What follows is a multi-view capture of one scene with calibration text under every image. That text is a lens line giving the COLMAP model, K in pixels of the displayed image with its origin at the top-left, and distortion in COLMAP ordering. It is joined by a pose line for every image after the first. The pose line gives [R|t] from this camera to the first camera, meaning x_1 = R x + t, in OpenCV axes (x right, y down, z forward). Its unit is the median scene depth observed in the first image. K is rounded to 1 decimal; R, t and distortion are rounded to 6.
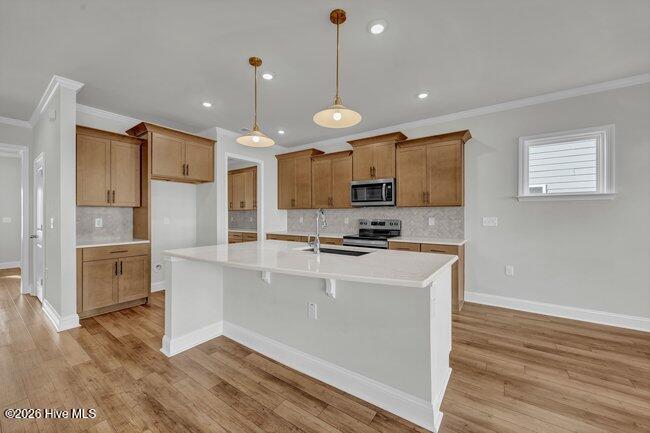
lens RADIAL K [[251.5, 0, 326.5], [0, 251.5, 215.7], [0, 0, 1]] dist [-0.002543, -0.000373]
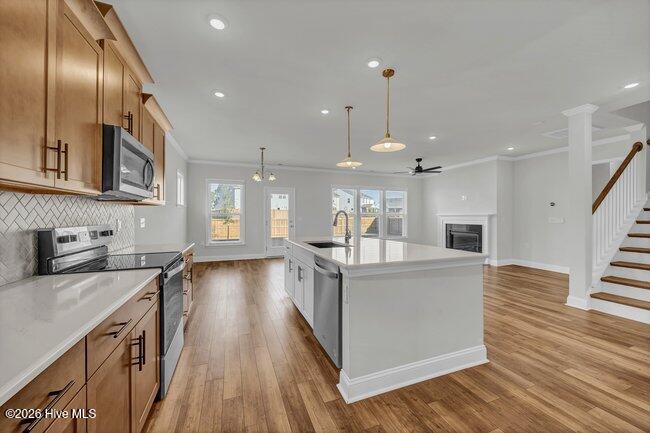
lens RADIAL K [[251.5, 0, 326.0], [0, 251.5, 216.1], [0, 0, 1]] dist [-0.002543, -0.000373]
pose [[-0.829400, 0.001612, 0.558653, -0.426964], [0.003383, 0.999992, 0.002138, -0.001501], [-0.558645, 0.003663, -0.829399, 1.314128]]
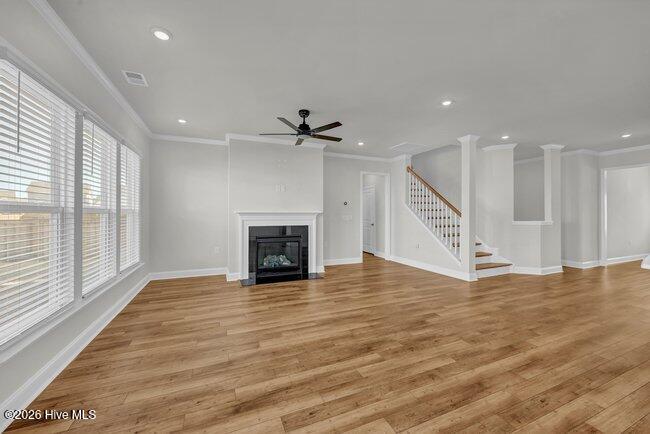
lens RADIAL K [[251.5, 0, 325.3], [0, 251.5, 212.6], [0, 0, 1]] dist [-0.002543, -0.000373]
pose [[-0.525244, -0.006251, -0.850929, 0.802750], [-0.000250, 0.999974, -0.007192, 0.003689], [0.850952, -0.003565, -0.525232, 0.073797]]
